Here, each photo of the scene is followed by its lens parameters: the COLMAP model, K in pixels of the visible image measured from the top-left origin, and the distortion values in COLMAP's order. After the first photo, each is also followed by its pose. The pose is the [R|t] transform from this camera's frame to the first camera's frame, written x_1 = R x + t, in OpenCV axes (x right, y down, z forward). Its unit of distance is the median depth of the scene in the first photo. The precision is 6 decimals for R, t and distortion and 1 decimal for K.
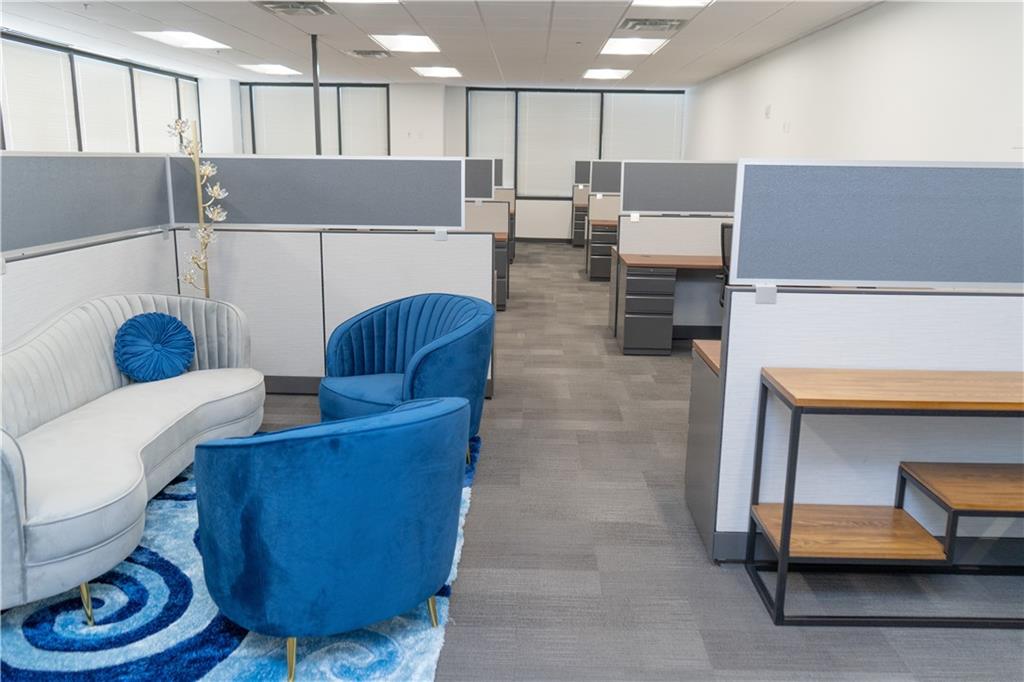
lens RADIAL K [[826.7, 0, 515.4], [0, 826.7, 342.6], [0, 0, 1]] dist [0.001547, 0.000682]
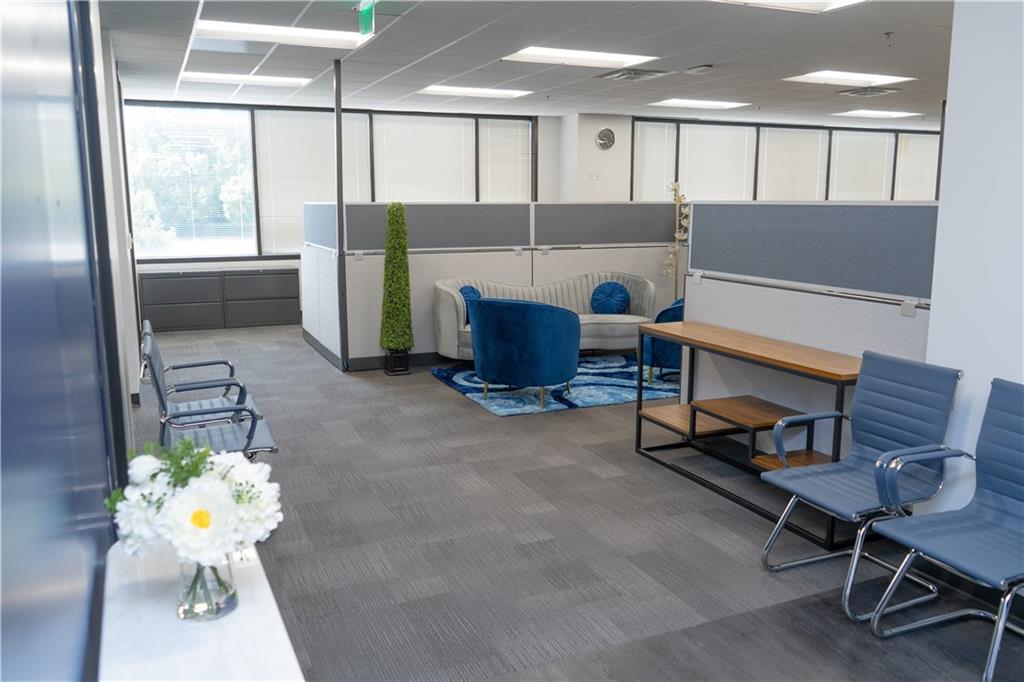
lens RADIAL K [[808.6, 0, 523.5], [0, 808.6, 339.3], [0, 0, 1]] dist [0.004539, 0.000486]
pose [[0.442464, 0.138476, -0.886030, 1.154966], [-0.188243, 0.980336, 0.059210, 0.023969], [0.876807, 0.140591, 0.459831, -0.054716]]
